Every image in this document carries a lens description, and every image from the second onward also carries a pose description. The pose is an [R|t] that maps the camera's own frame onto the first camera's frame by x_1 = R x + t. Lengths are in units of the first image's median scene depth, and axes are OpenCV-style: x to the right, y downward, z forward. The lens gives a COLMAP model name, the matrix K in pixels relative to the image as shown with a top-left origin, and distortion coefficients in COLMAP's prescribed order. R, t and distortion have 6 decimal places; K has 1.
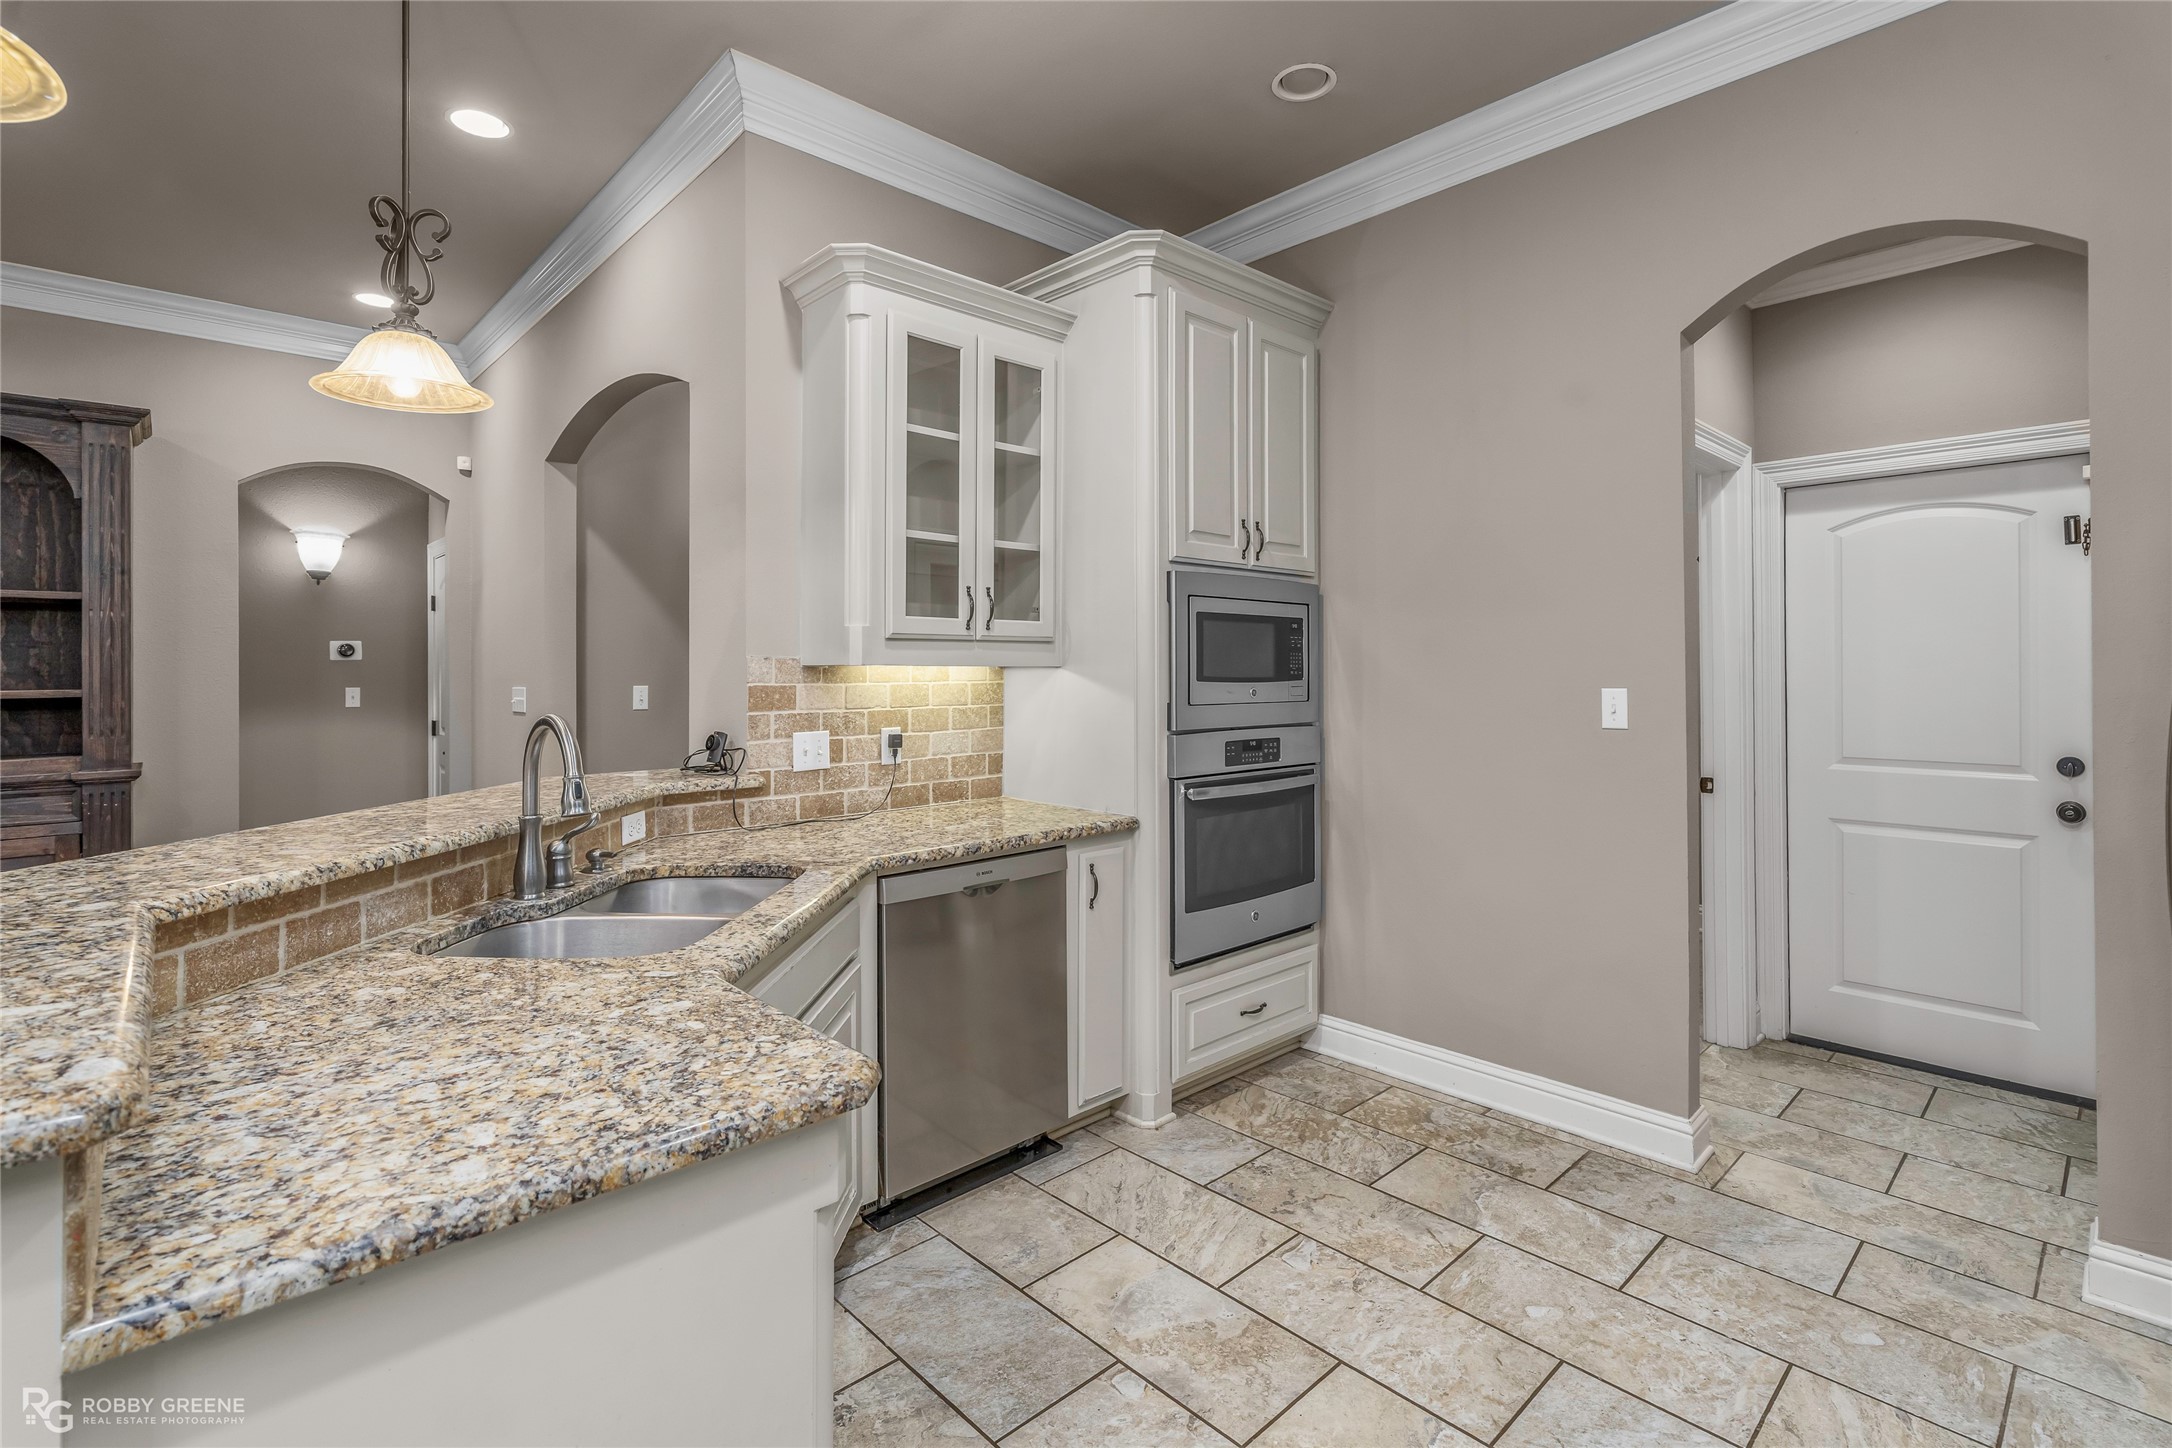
lens RADIAL K [[994.4, 0, 1088.3], [0, 994.4, 666.3], [0, 0, 1]] dist [-0.000446, 0.000183]
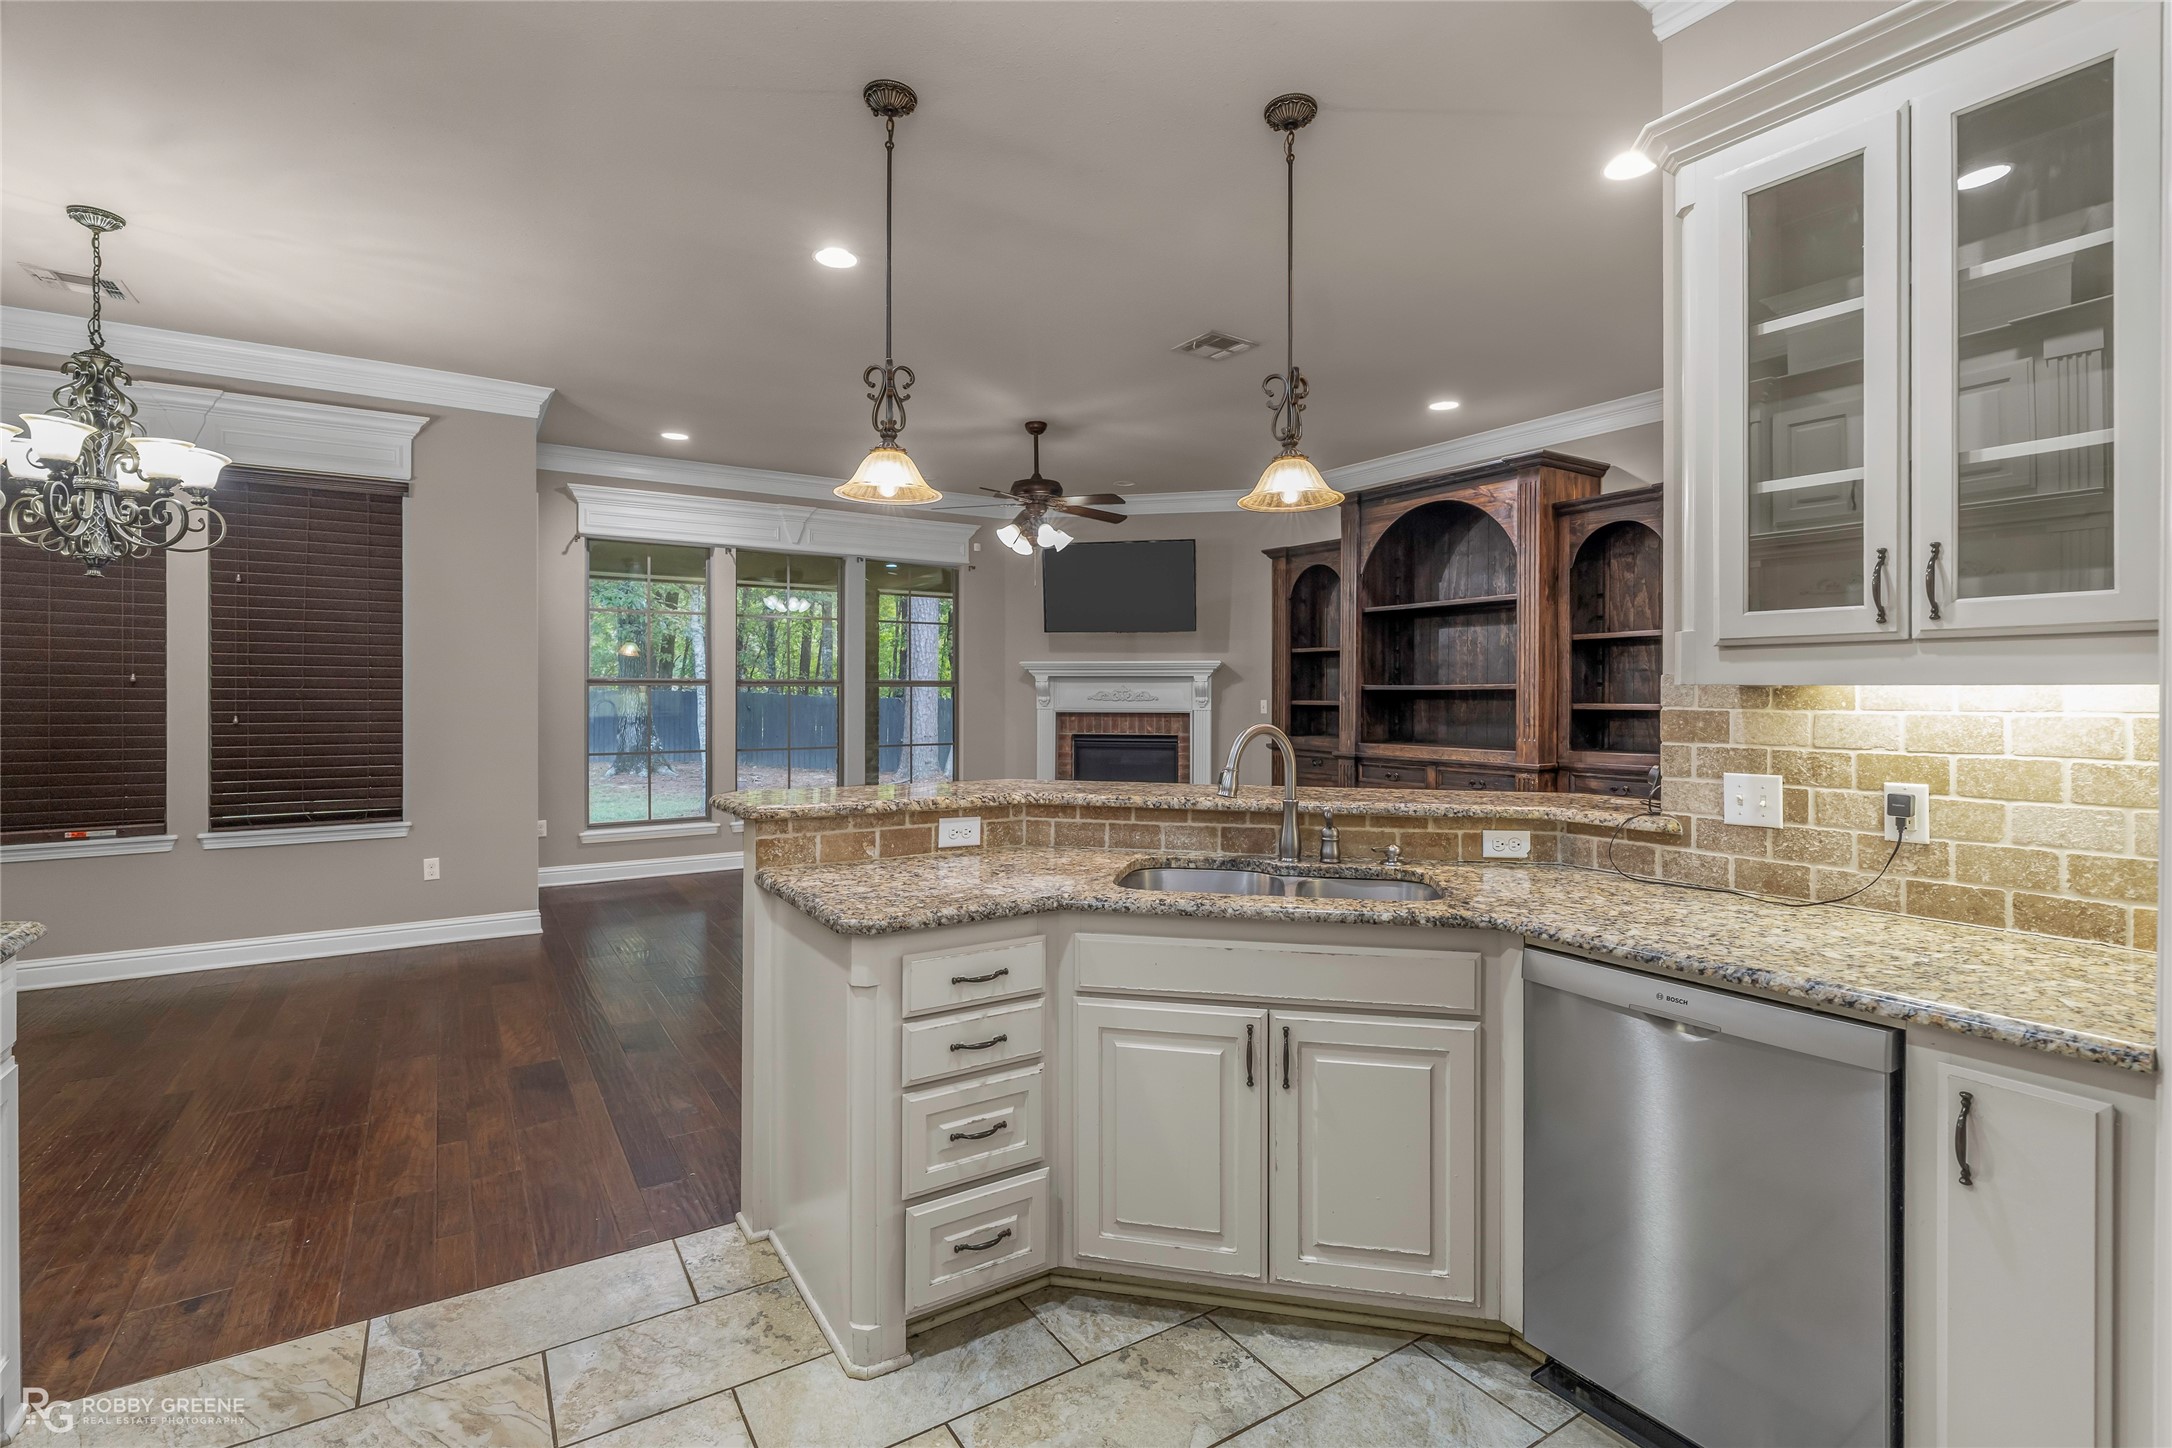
lens RADIAL K [[1000.1, 0, 1086.6], [0, 1000.1, 690.9], [0, 0, 1]] dist [-0.002755, 0.000641]
pose [[-0.179391, 0.002630, -0.983774, 0.506864], [0.005445, 0.999984, 0.001680, -0.000104], [0.983763, -0.005055, -0.179402, 0.605697]]
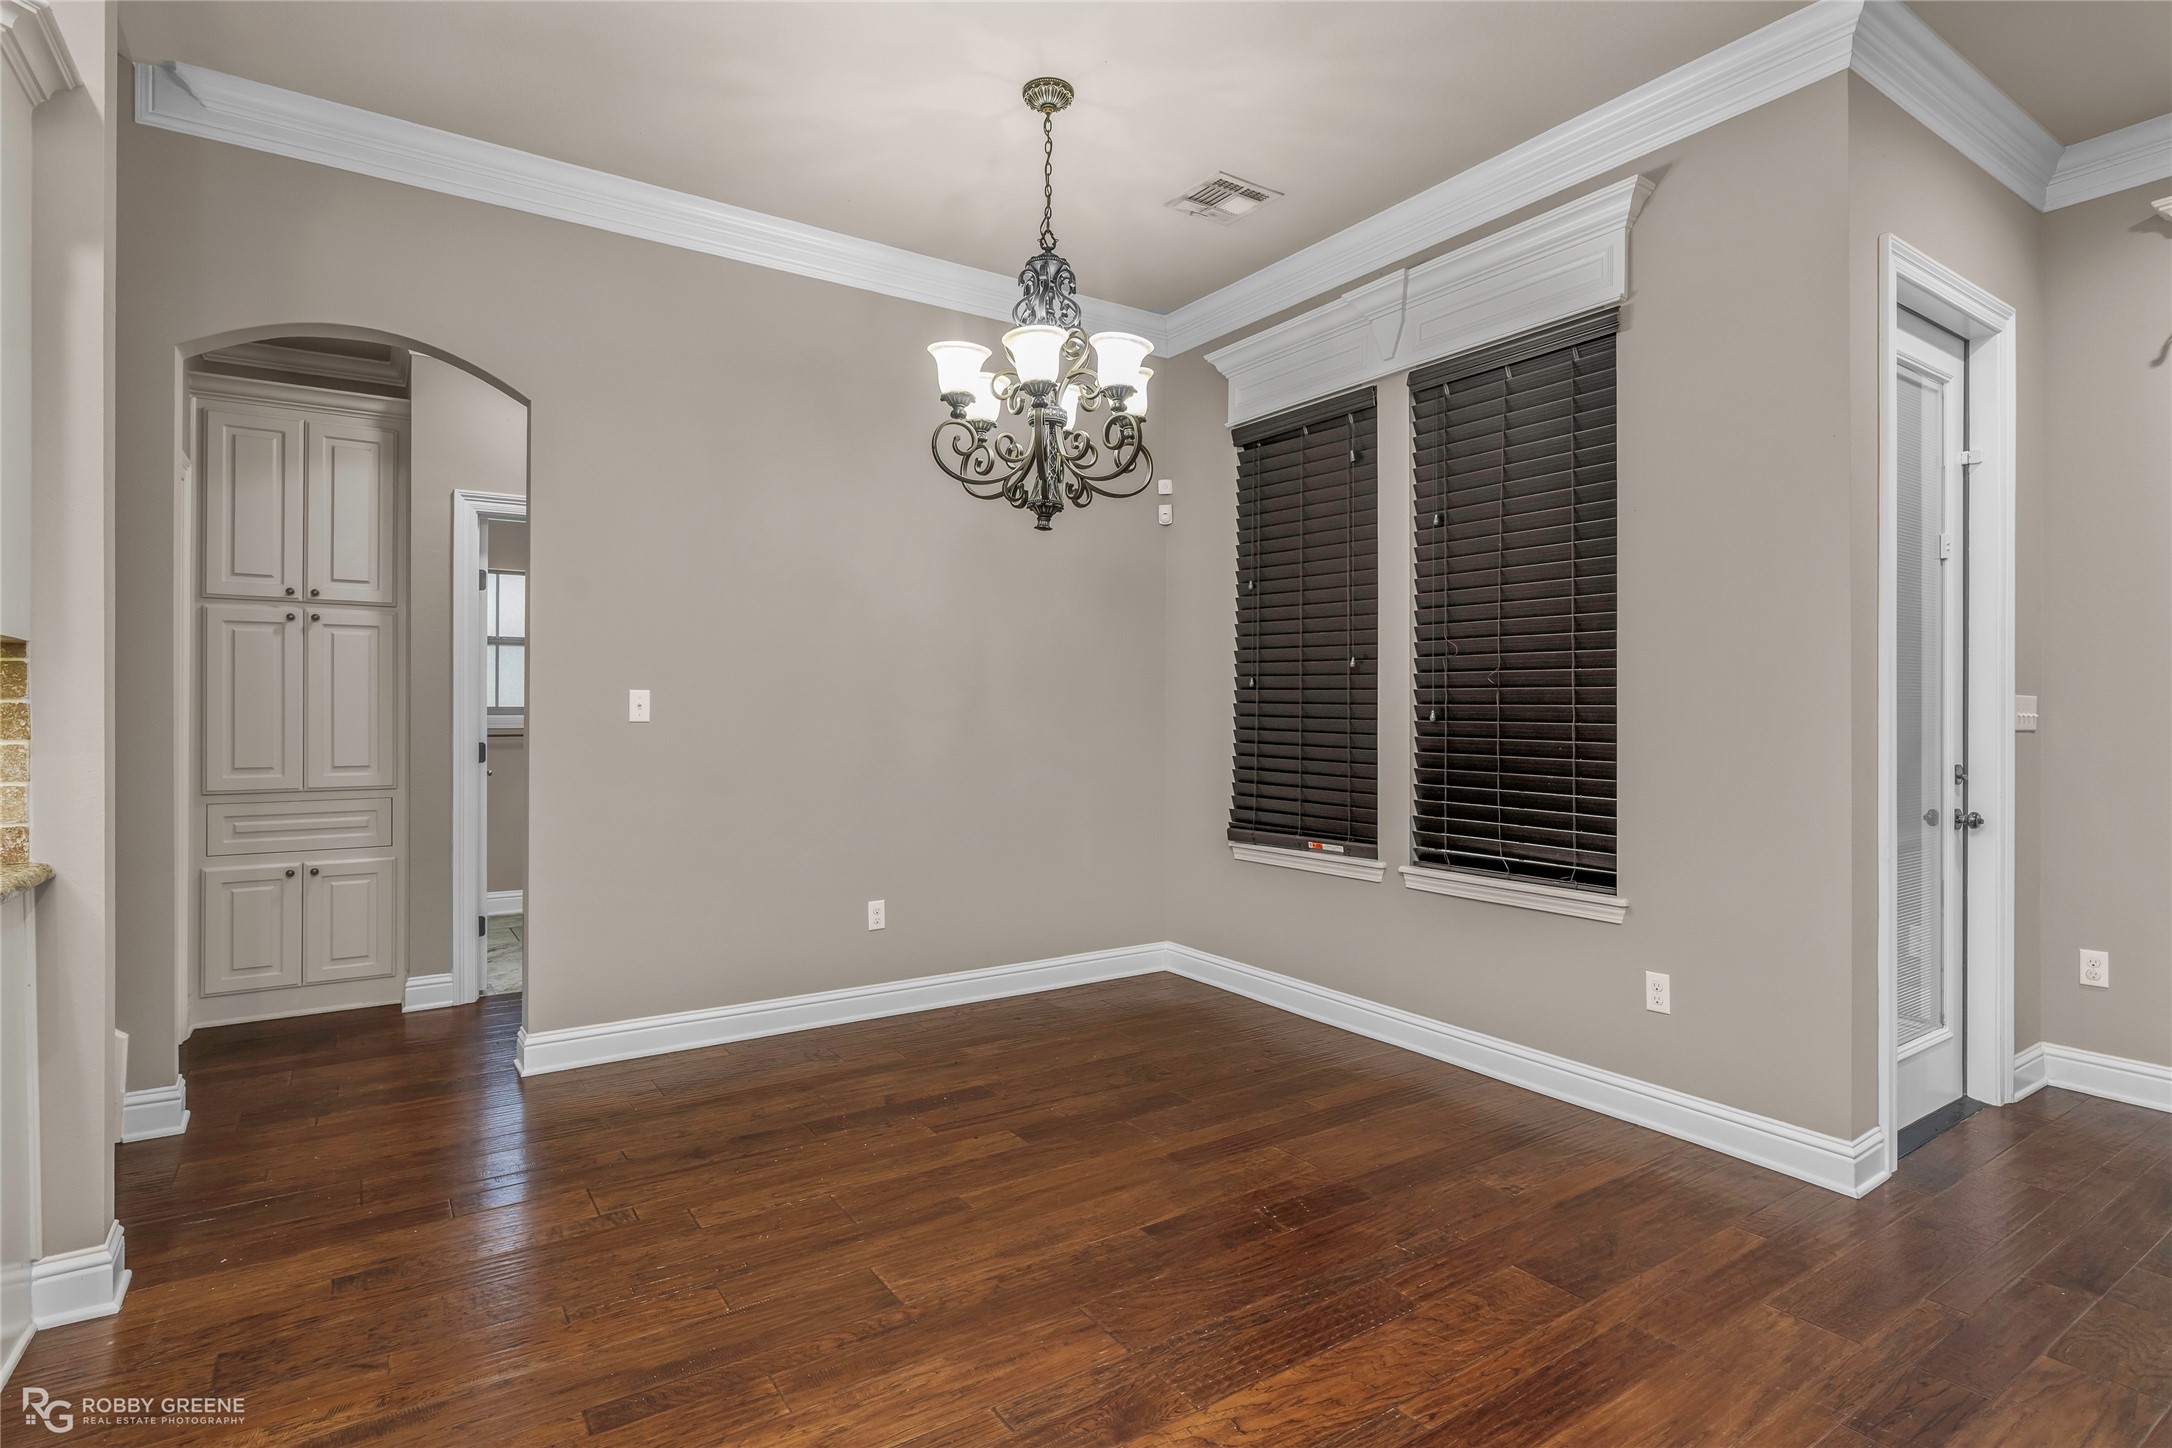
lens RADIAL K [[1079.9, 0, 1081.1], [0, 1079.9, 710.7], [0, 0, 1]] dist [-0.017371, 0.008682]
pose [[-0.986355, 0.001388, 0.164625, -0.598120], [0.000465, 0.999984, -0.005647, 0.041279], [-0.164630, -0.005493, -0.986340, 0.286640]]
